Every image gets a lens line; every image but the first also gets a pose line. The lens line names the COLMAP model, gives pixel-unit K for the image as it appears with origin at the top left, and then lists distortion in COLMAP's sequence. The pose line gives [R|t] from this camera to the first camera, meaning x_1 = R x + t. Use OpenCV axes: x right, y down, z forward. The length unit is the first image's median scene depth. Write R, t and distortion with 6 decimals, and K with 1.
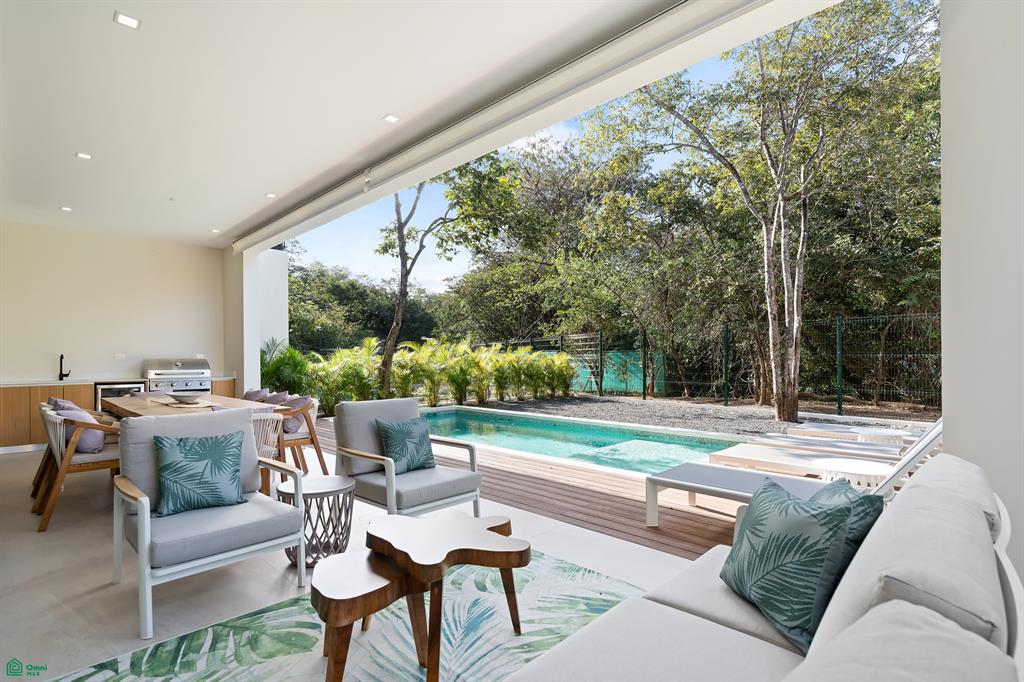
lens RADIAL K [[497.2, 0, 512.0], [0, 497.2, 341.0], [0, 0, 1]] dist [-0.001825, -0.000159]
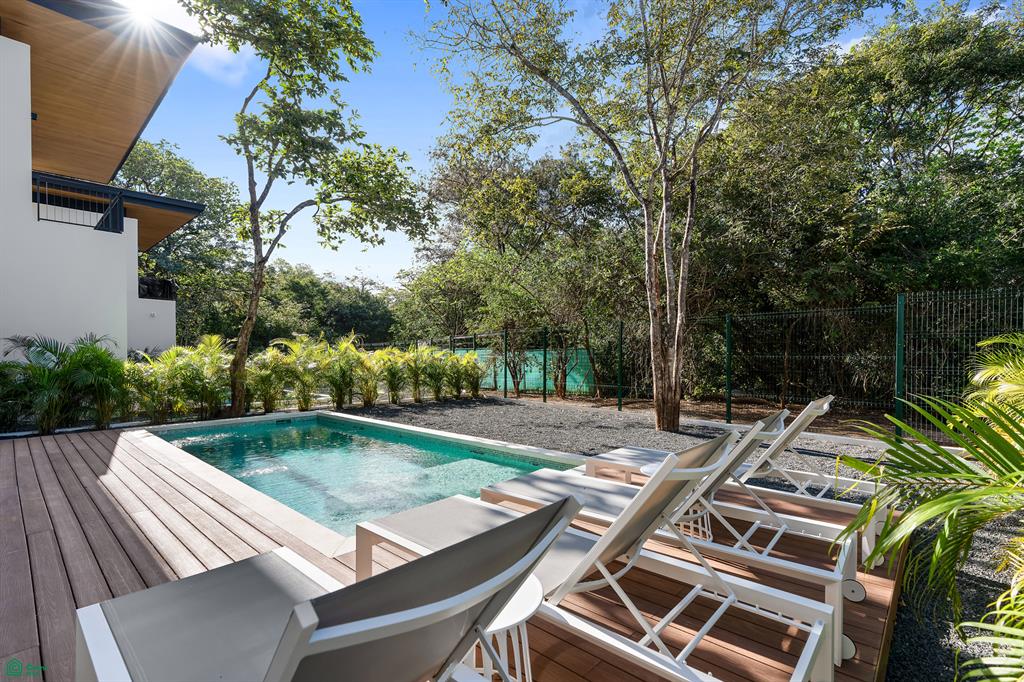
lens RADIAL K [[465.0, 0, 516.2], [0, 465.0, 344.0], [0, 0, 1]] dist [-0.003933, 0.000122]
pose [[0.998791, 0.005073, 0.048897, 0.169806], [-0.005636, 0.999919, 0.011370, -0.000306], [-0.048835, -0.011632, 0.998739, 0.130834]]
